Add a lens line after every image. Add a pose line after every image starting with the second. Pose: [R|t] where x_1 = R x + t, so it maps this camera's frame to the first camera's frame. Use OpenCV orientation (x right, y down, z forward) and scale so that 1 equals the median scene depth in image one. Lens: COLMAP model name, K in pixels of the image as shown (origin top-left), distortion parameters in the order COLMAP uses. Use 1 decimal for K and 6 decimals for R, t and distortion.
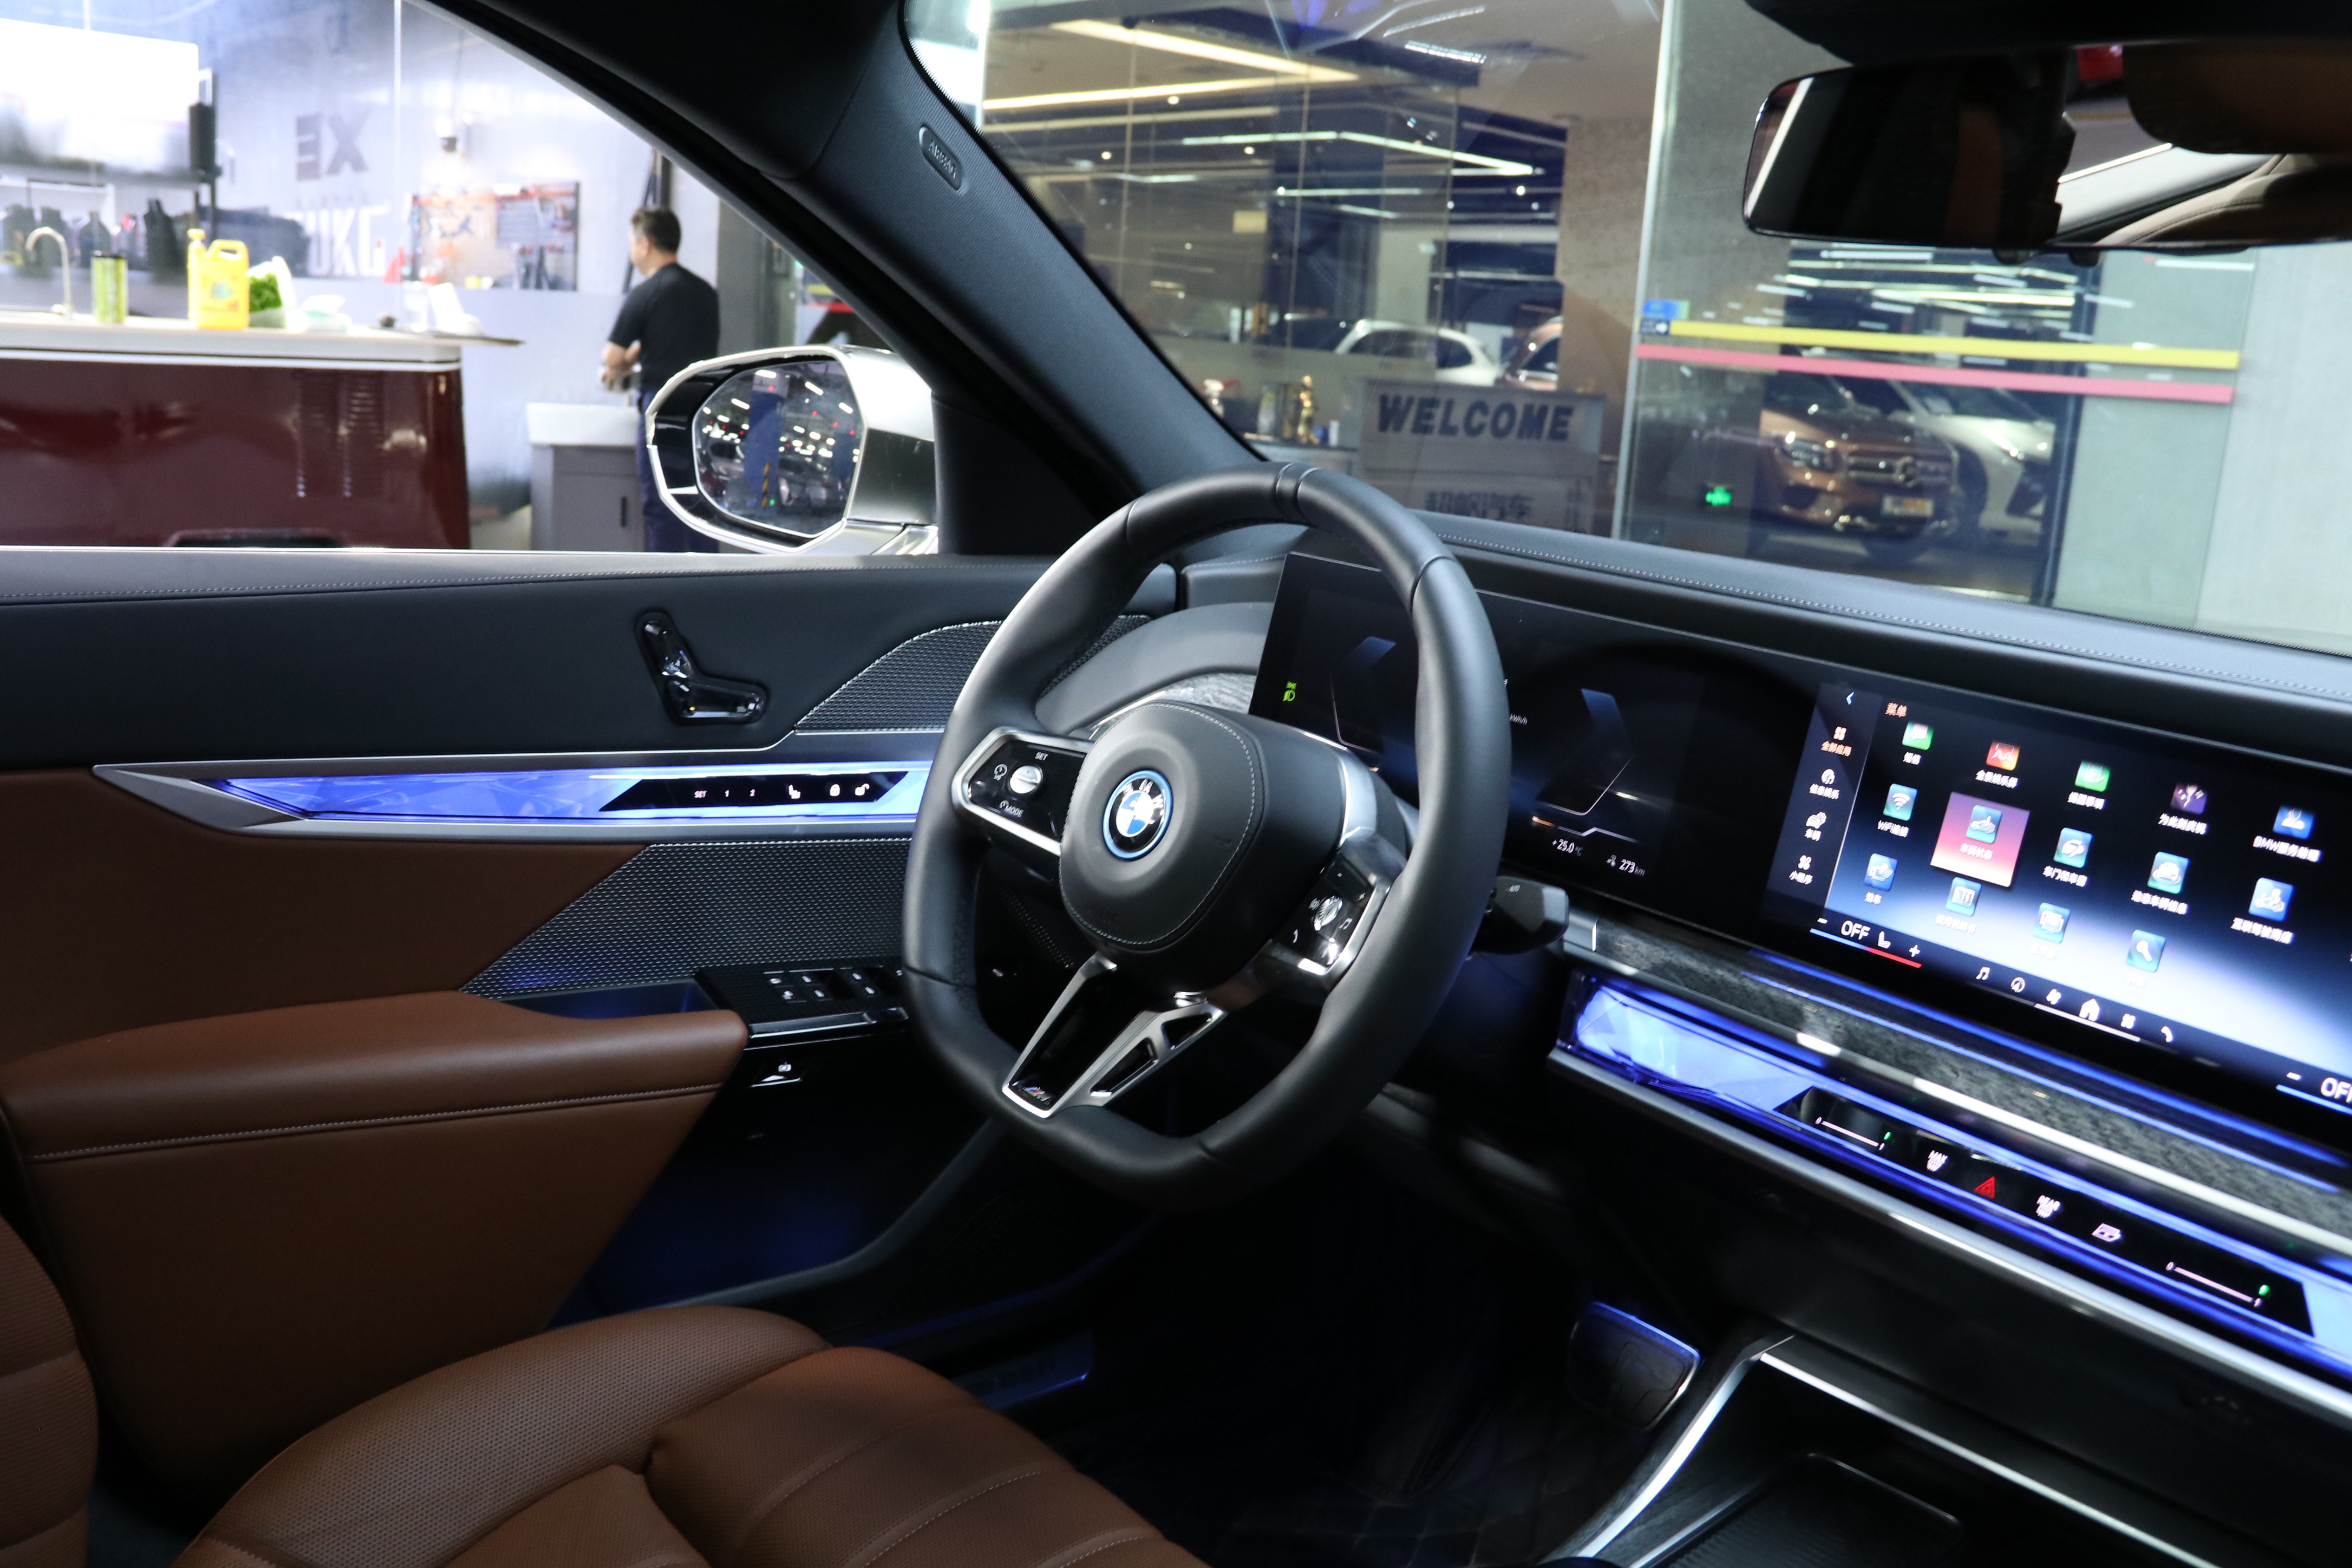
lens RADIAL K [[1963.9, 0, 1148.7], [0, 1963.9, 781.8], [0, 0, 1]] dist [-0.182249, 0.154298]
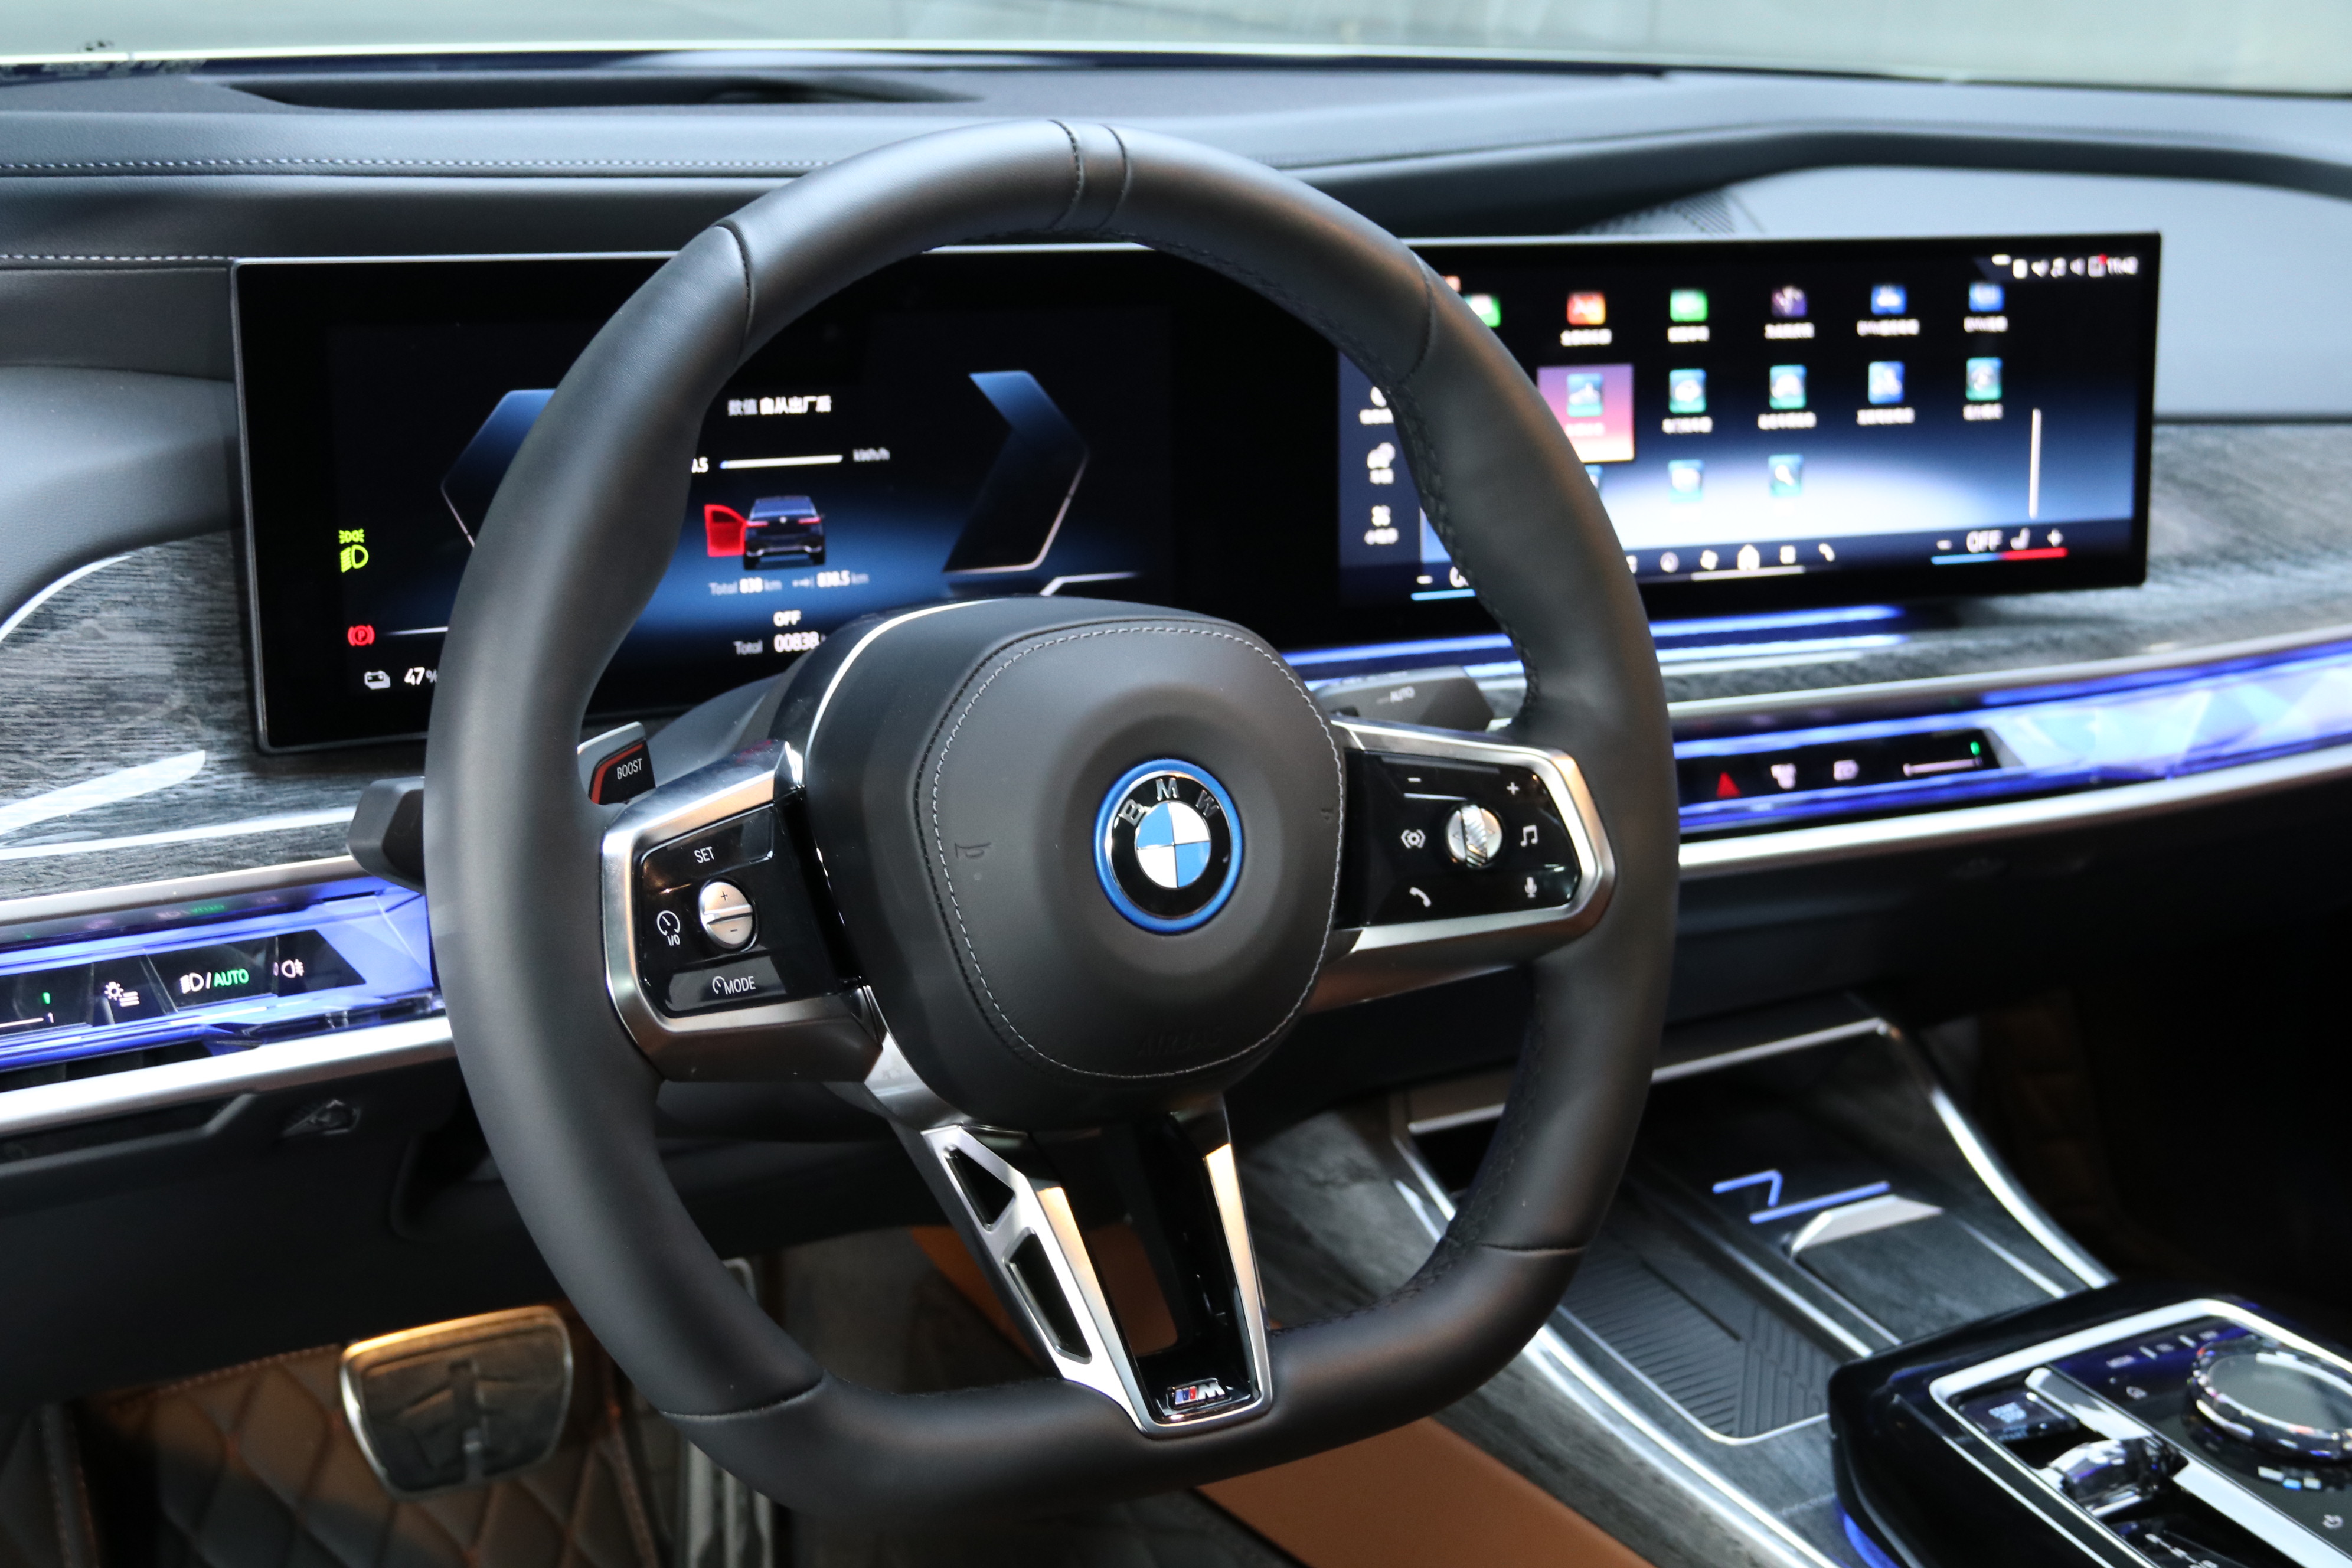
lens RADIAL K [[2999.2, 0, 1176.0], [0, 2999.2, 784.0], [0, 0, 1]] dist [0.009168, 0.262831]
pose [[0.152425, -0.409618, 0.899433, -0.810844], [0.142036, 0.909699, 0.390223, -0.350934], [-0.978055, 0.068272, 0.196842, 0.919318]]
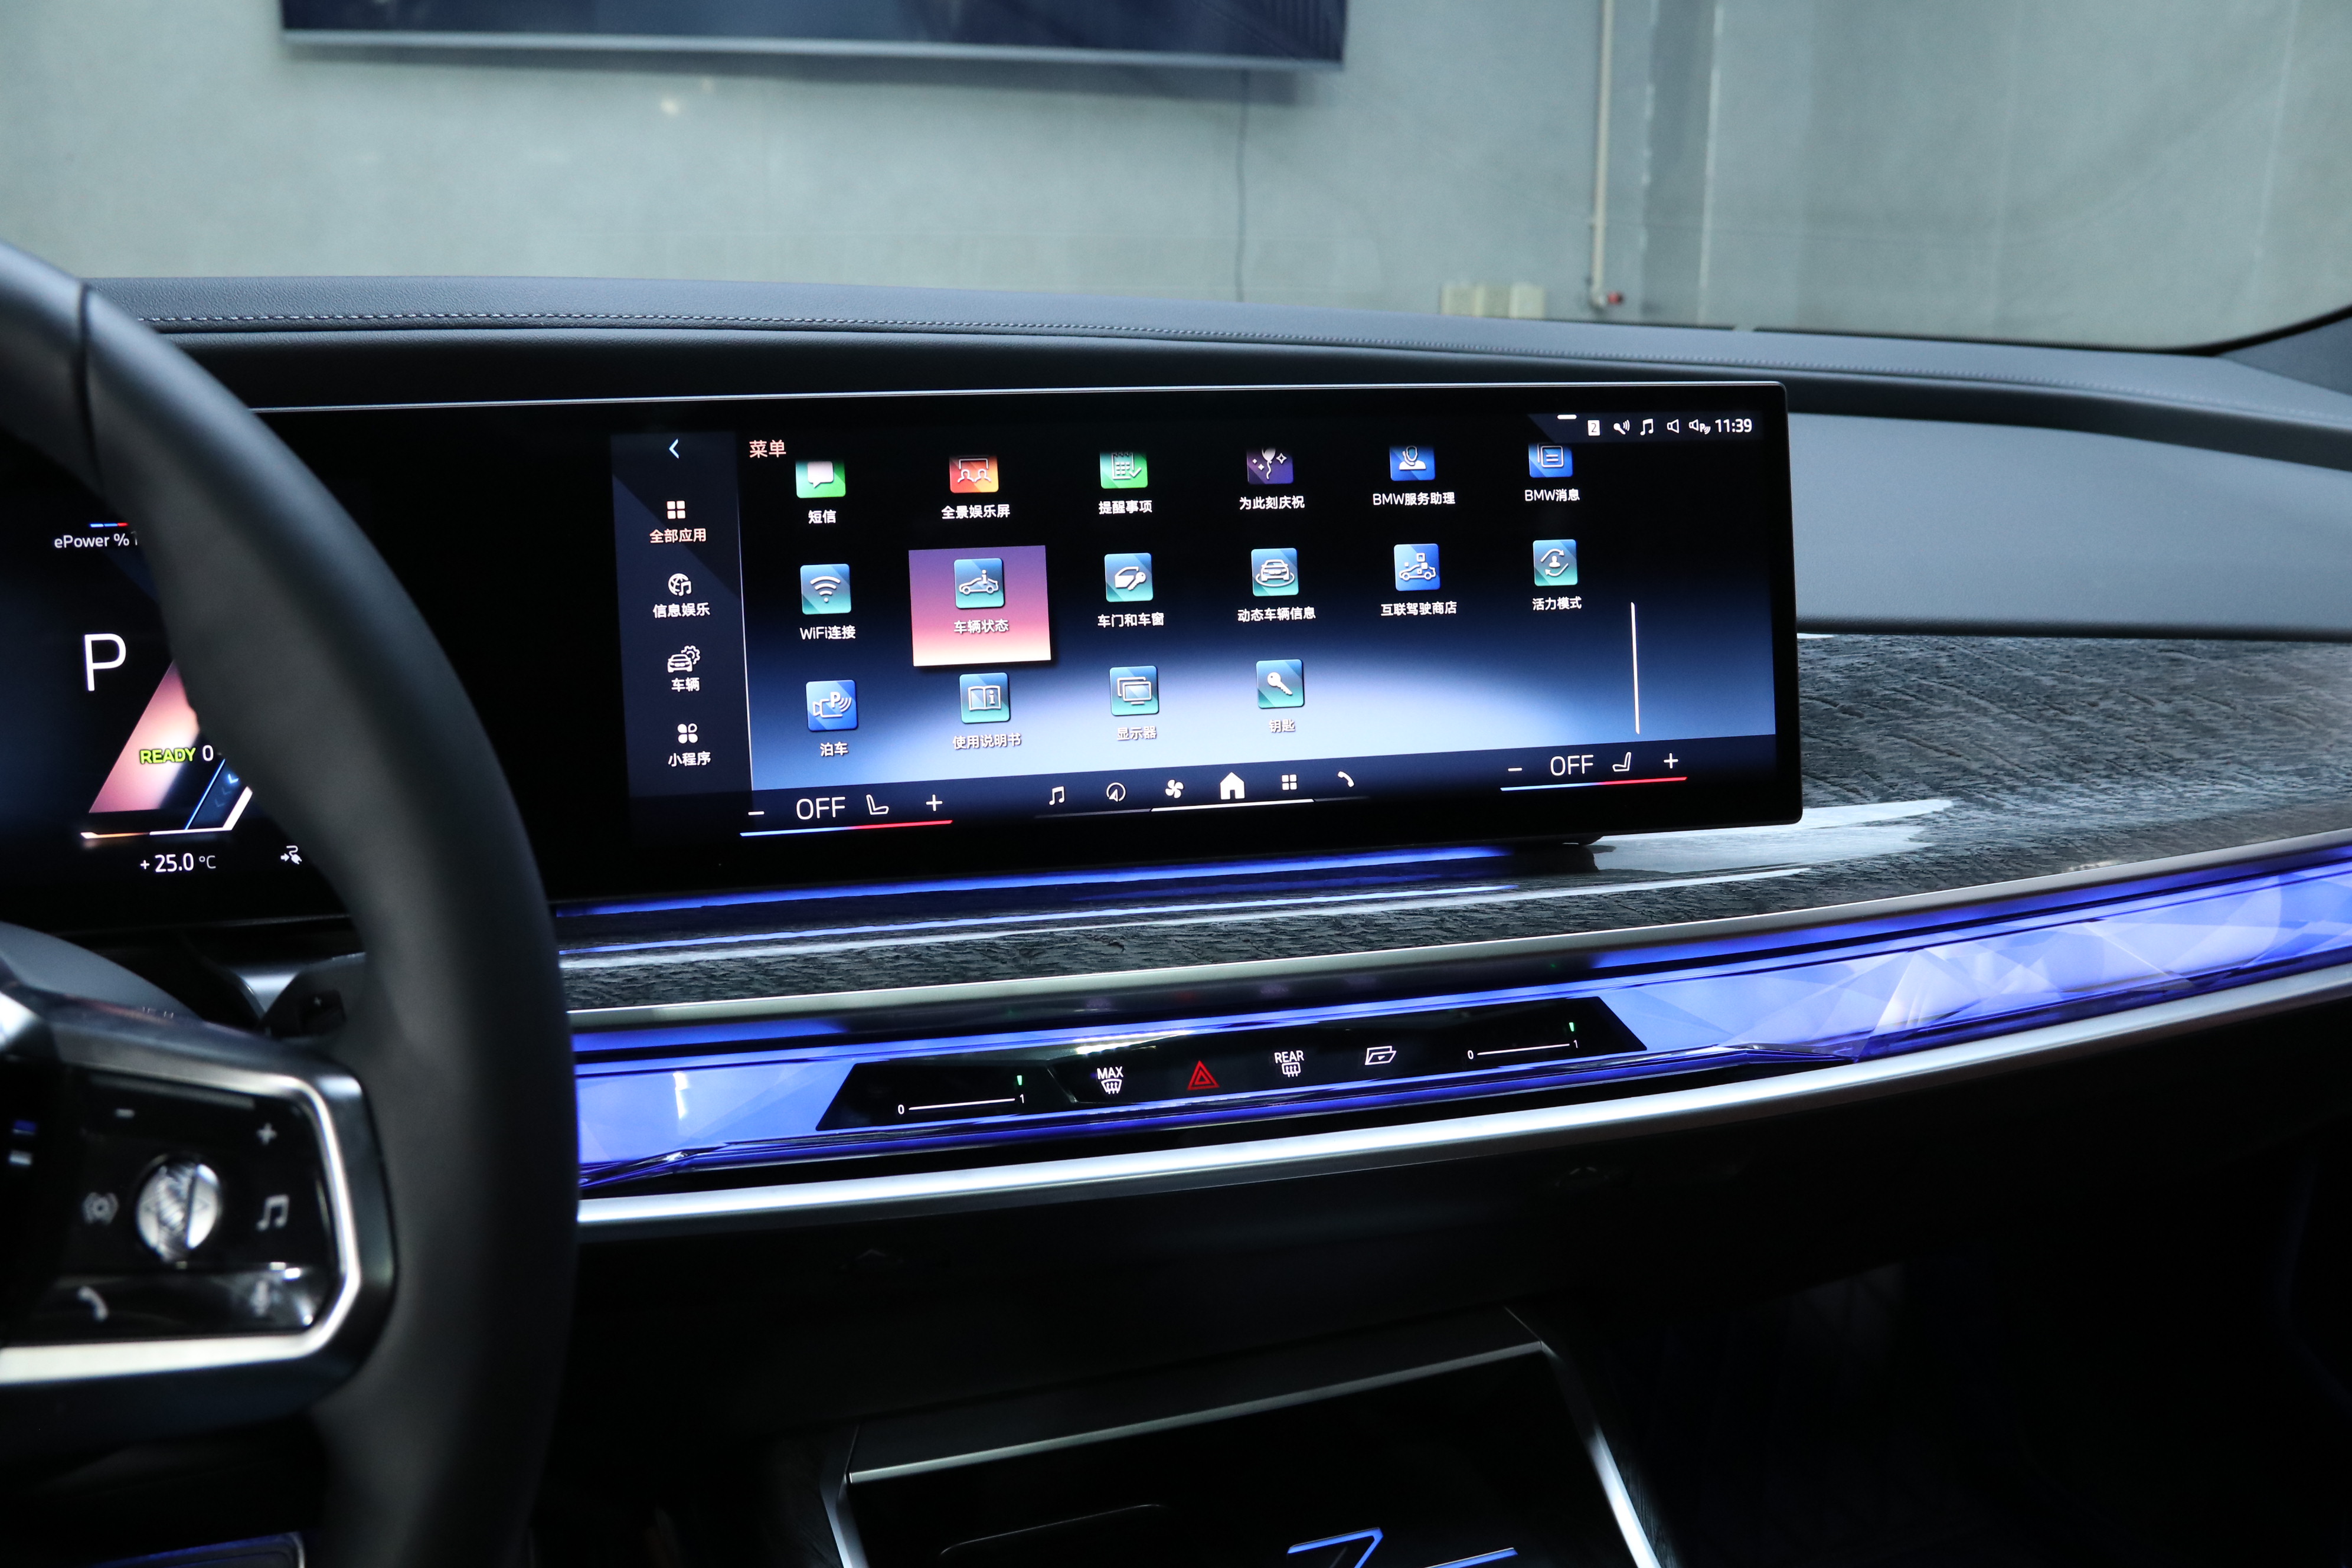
lens RADIAL K [[1932.4, 0, 1171.1], [0, 1932.4, 762.3], [0, 0, 1]] dist [-0.173963, 0.091409]
pose [[0.359912, -0.300988, 0.883102, -0.140795], [0.218979, 0.947344, 0.233638, -0.059121], [-0.906924, 0.109291, 0.406870, 0.669642]]
